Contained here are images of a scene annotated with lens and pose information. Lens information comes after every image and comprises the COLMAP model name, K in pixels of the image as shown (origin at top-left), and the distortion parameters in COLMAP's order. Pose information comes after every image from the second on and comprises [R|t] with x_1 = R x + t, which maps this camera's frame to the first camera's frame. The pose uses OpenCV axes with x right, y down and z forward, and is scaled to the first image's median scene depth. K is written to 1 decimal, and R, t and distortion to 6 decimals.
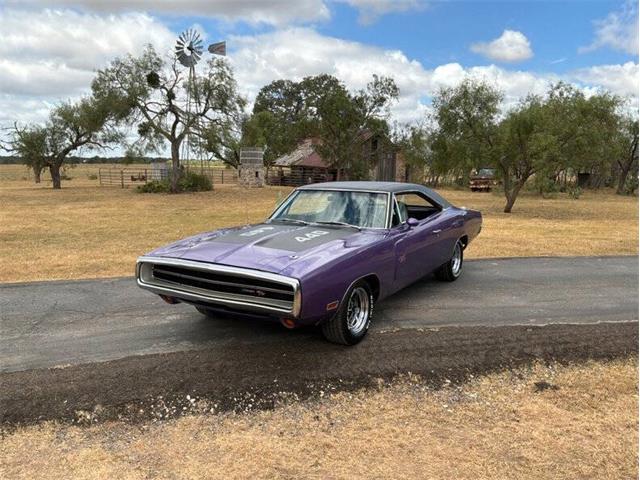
lens RADIAL K [[530.4, 0, 315.6], [0, 530.4, 239.1], [0, 0, 1]] dist [0.072816, -0.138339]
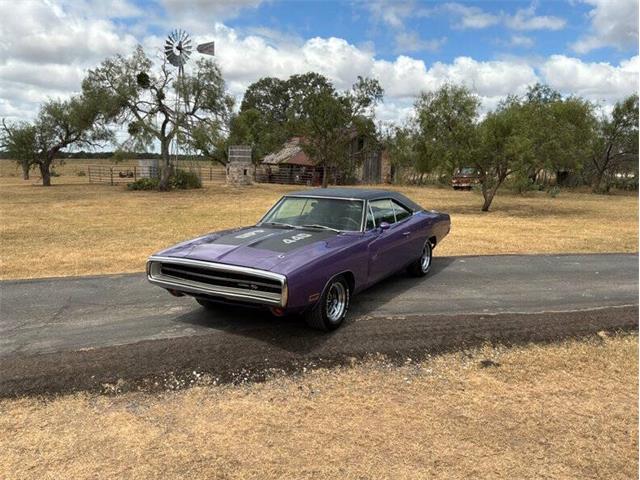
lens RADIAL K [[530.4, 0, 315.6], [0, 530.4, 239.1], [0, 0, 1]] dist [0.072816, -0.138339]
pose [[0.999725, 0.000009, 0.023452, 0.003550], [-0.000196, 0.999968, 0.007972, -0.007430], [-0.023451, -0.007975, 0.999693, -0.091899]]
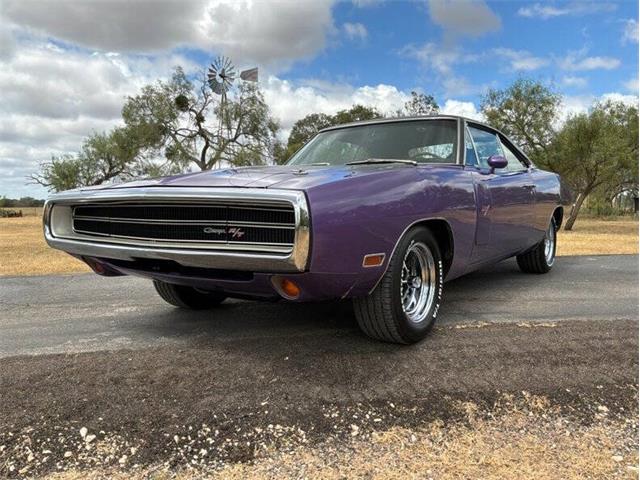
lens RADIAL K [[530.4, 0, 315.6], [0, 530.4, 239.1], [0, 0, 1]] dist [0.072816, -0.138339]
pose [[0.997618, -0.008125, -0.068495, 0.004903], [0.002903, 0.997105, -0.075987, 0.066097], [0.068914, 0.075607, 0.994753, 0.214963]]
